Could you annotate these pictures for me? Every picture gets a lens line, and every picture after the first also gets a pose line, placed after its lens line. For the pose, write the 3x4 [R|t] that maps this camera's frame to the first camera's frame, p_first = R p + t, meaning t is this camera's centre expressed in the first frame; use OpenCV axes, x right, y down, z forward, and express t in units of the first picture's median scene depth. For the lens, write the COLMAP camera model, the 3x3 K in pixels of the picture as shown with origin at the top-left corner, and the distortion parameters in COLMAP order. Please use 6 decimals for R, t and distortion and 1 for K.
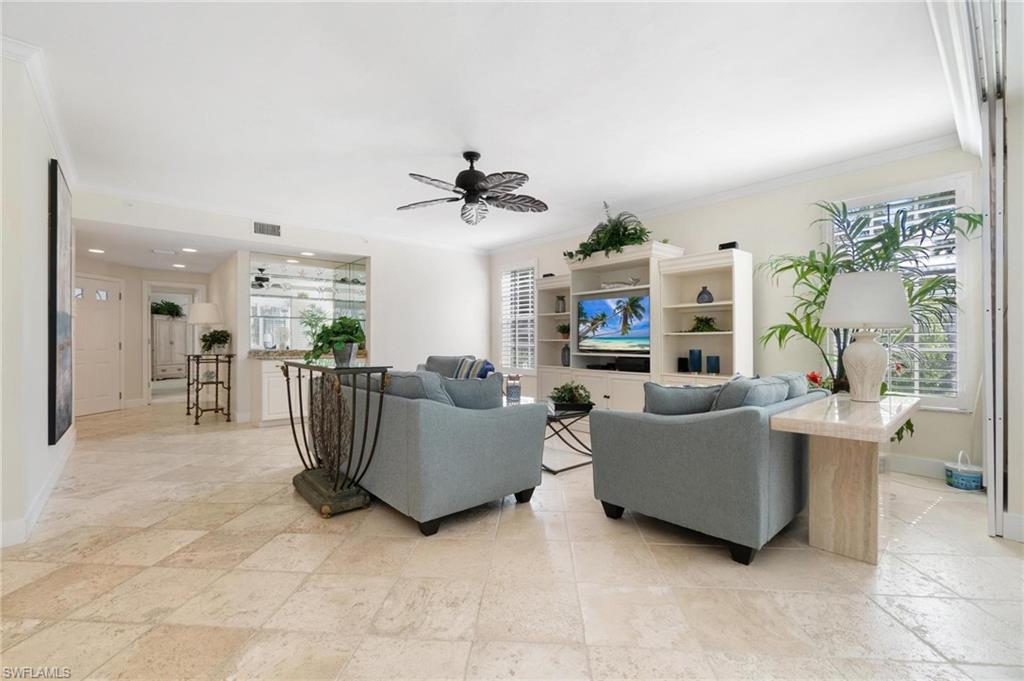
lens RADIAL K [[440.2, 0, 508.1], [0, 440.2, 343.0], [0, 0, 1]] dist [-0.004803, -0.000578]
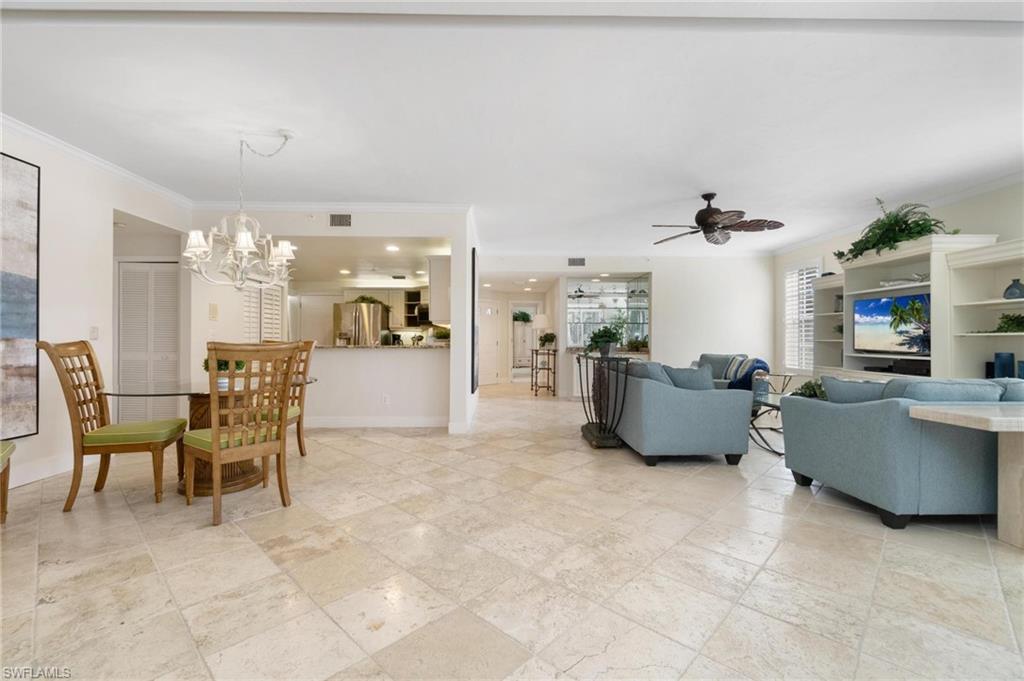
lens RADIAL K [[440.2, 0, 508.1], [0, 440.2, 343.0], [0, 0, 1]] dist [-0.004803, -0.000578]
pose [[0.768314, 0.006792, -0.640038, 0.216815], [-0.004839, 0.999977, 0.004802, -0.002748], [0.640055, -0.000592, 0.768329, -0.264214]]
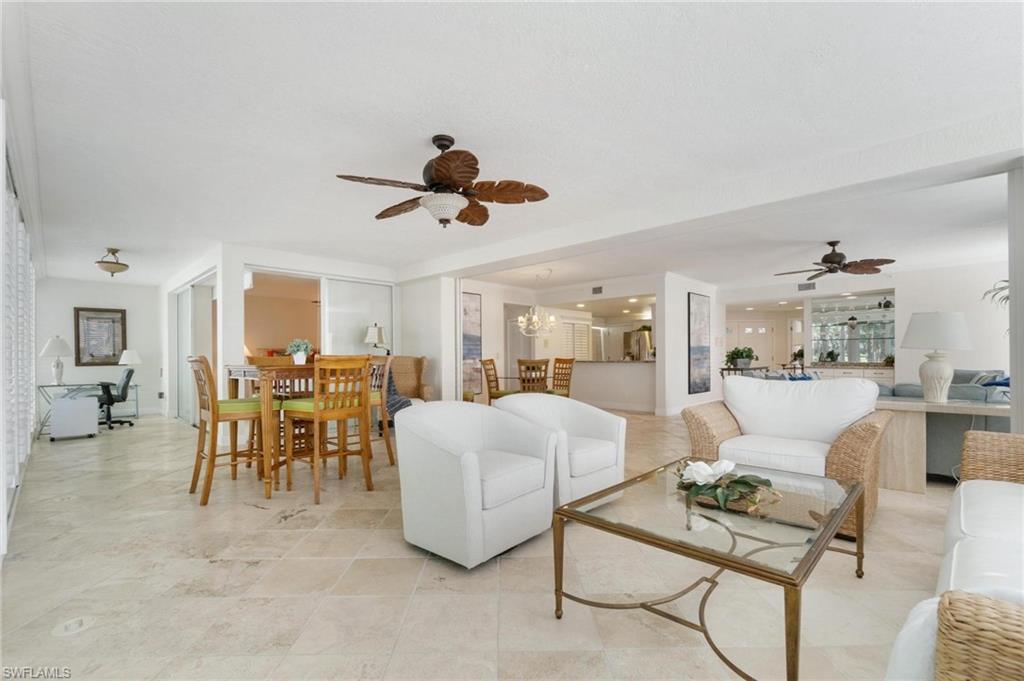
lens RADIAL K [[440.2, 0, 508.1], [0, 440.2, 343.0], [0, 0, 1]] dist [-0.004803, -0.000578]
pose [[0.096786, -0.034708, -0.994700, 1.065151], [0.003004, 0.999397, -0.034580, -0.000798], [0.995301, 0.000359, 0.096832, -0.274900]]
